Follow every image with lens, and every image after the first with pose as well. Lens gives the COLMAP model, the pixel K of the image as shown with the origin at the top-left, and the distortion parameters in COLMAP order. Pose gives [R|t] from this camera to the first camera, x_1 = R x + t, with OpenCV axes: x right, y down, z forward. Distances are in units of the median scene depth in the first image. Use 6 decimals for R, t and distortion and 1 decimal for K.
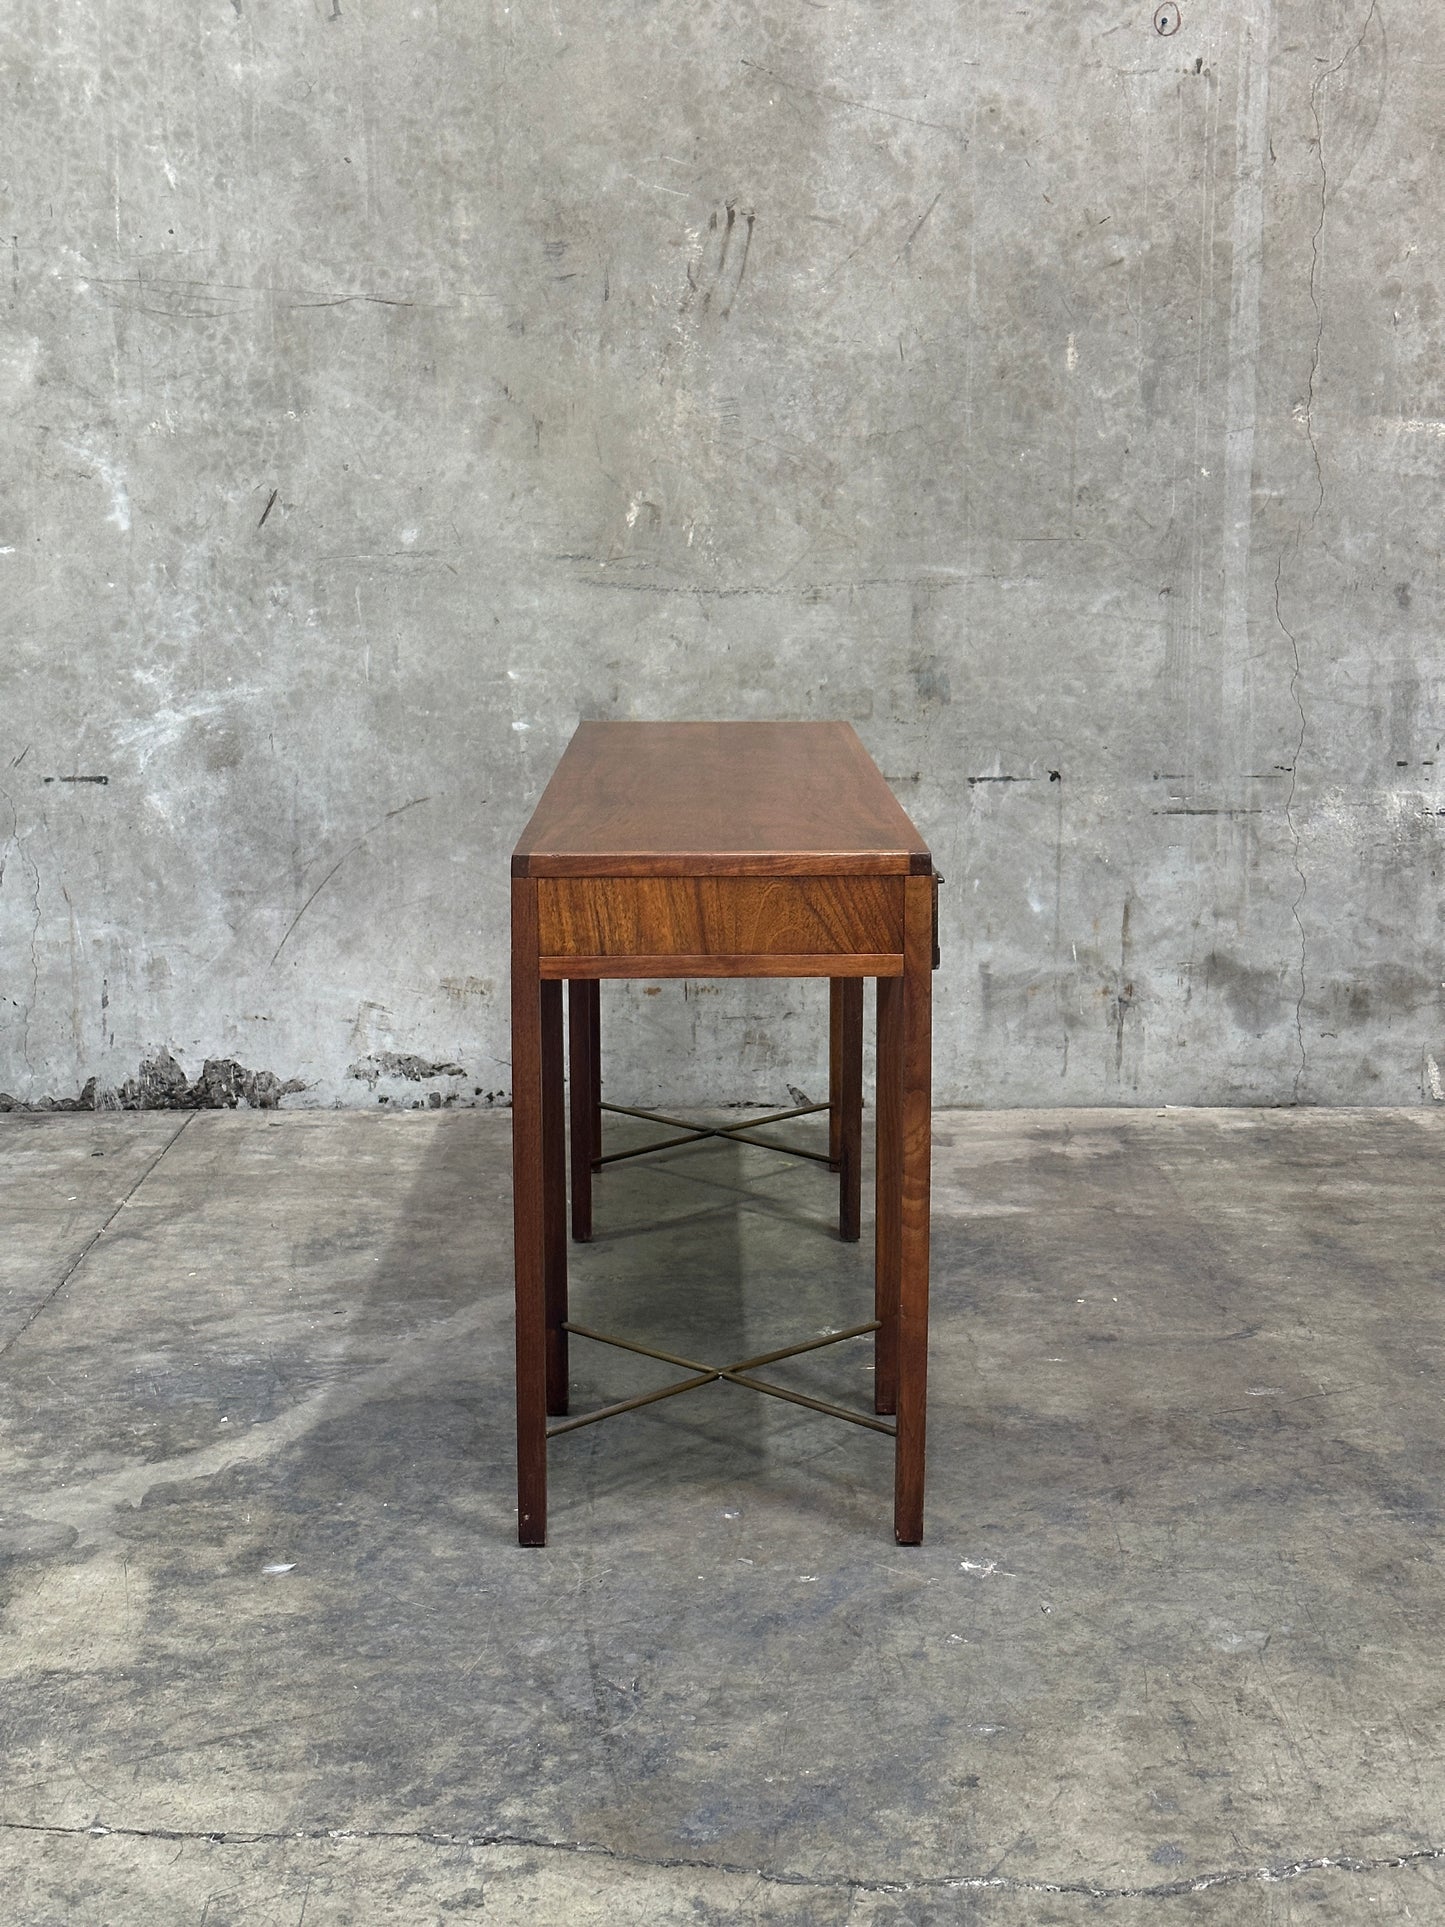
lens RADIAL K [[2711.2, 0, 726.4], [0, 2711.2, 955.1], [0, 0, 1]] dist [0.205469, -0.446976]
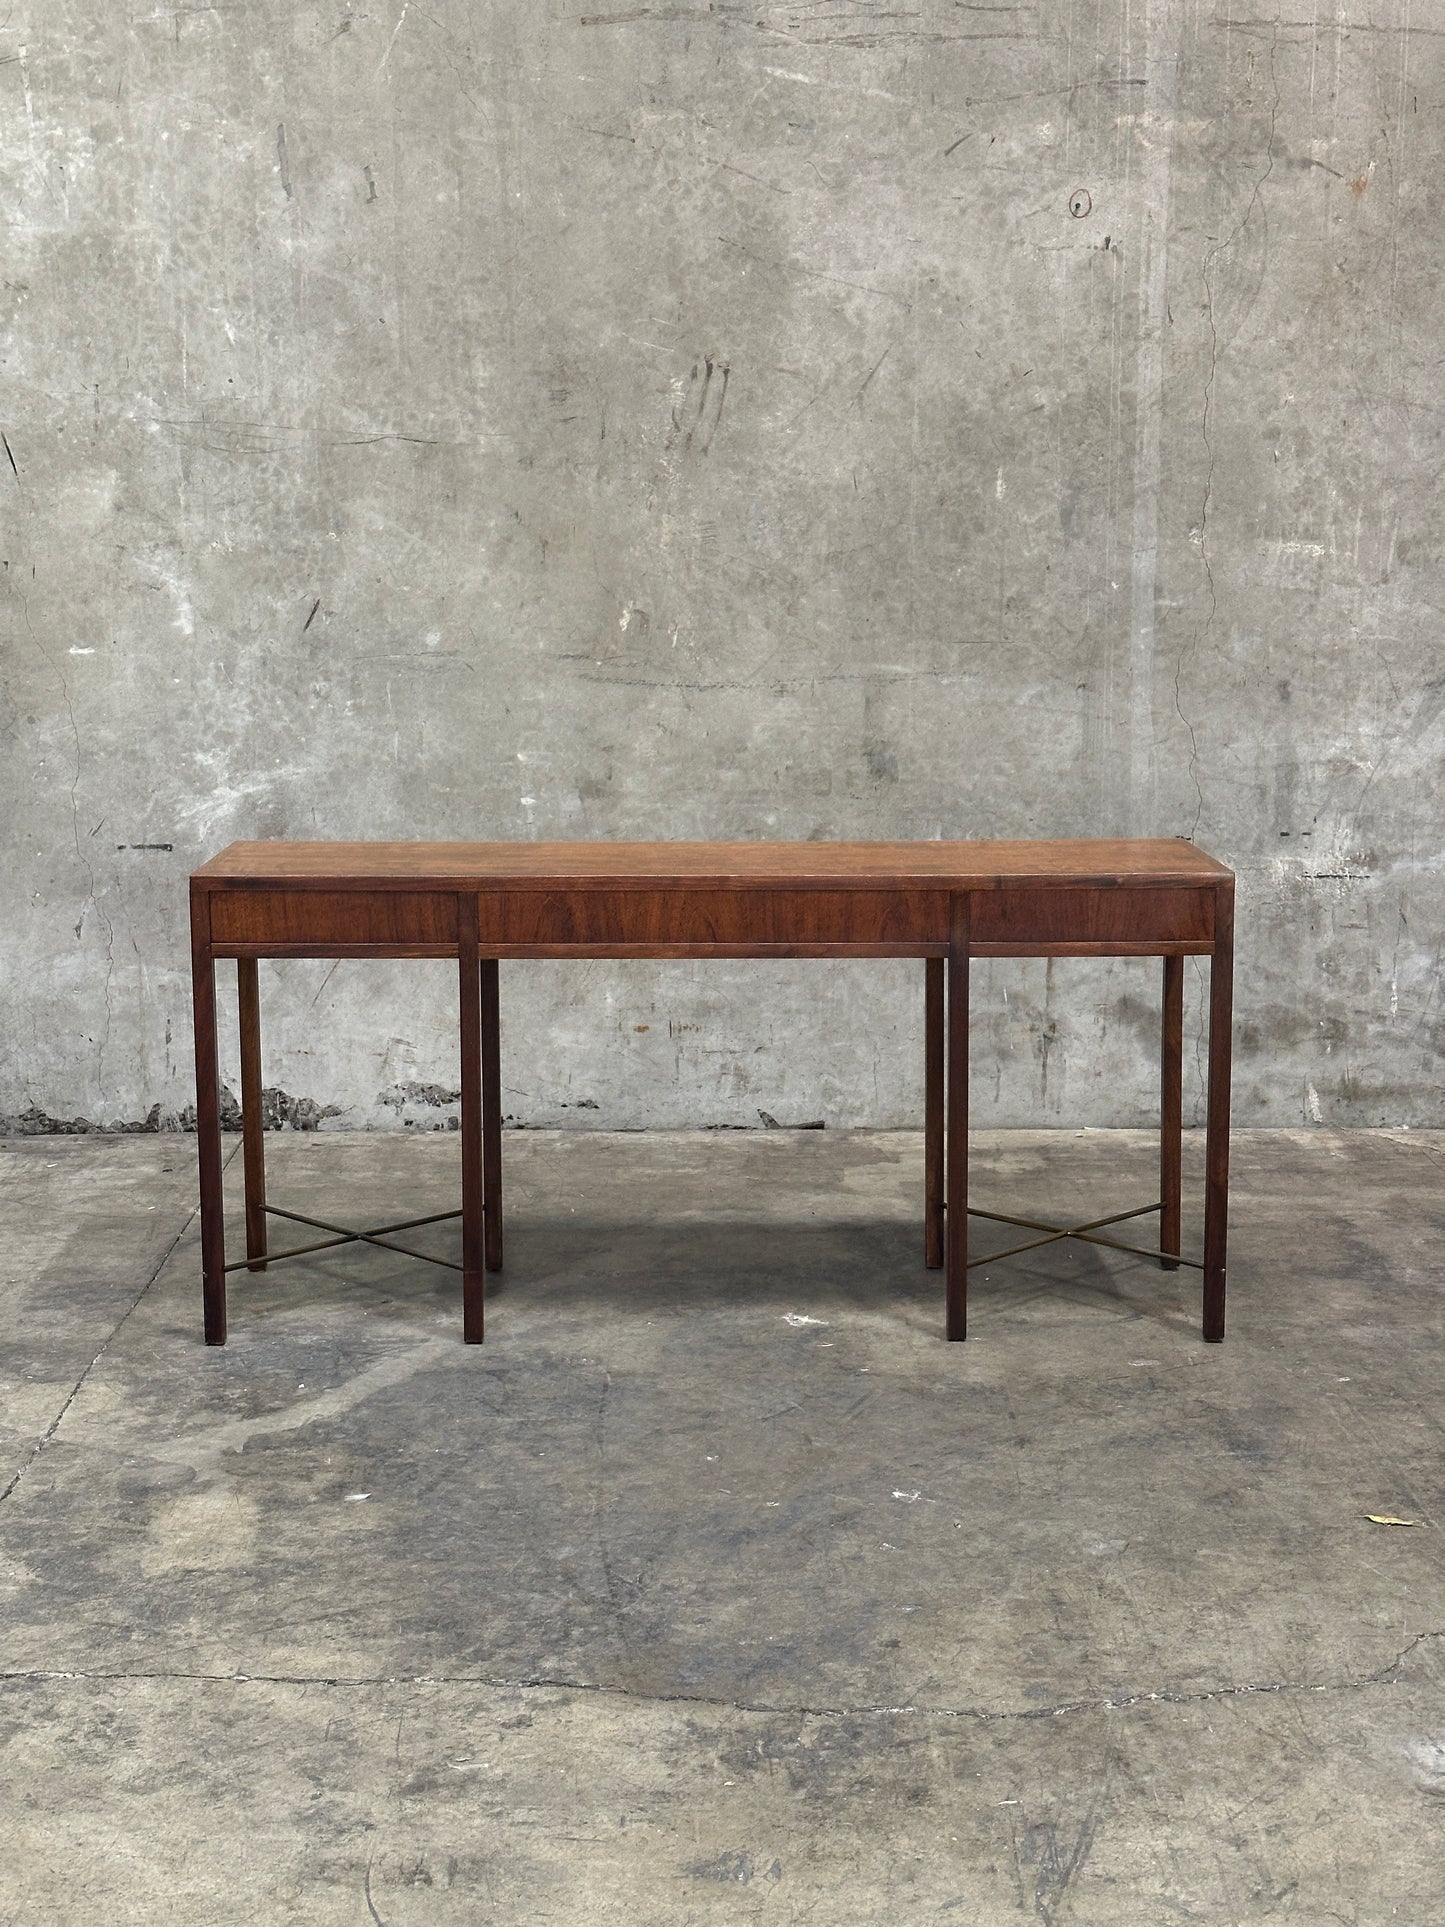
lens RADIAL K [[2724.2, 0, 722.5], [0, 2724.2, 959.4], [0, 0, 1]] dist [0.190203, -0.339347]
pose [[0.999964, -0.000043, 0.008511, -0.002696], [0.000064, 0.999997, -0.002467, -0.013844], [-0.008511, 0.002467, 0.999961, -0.167330]]
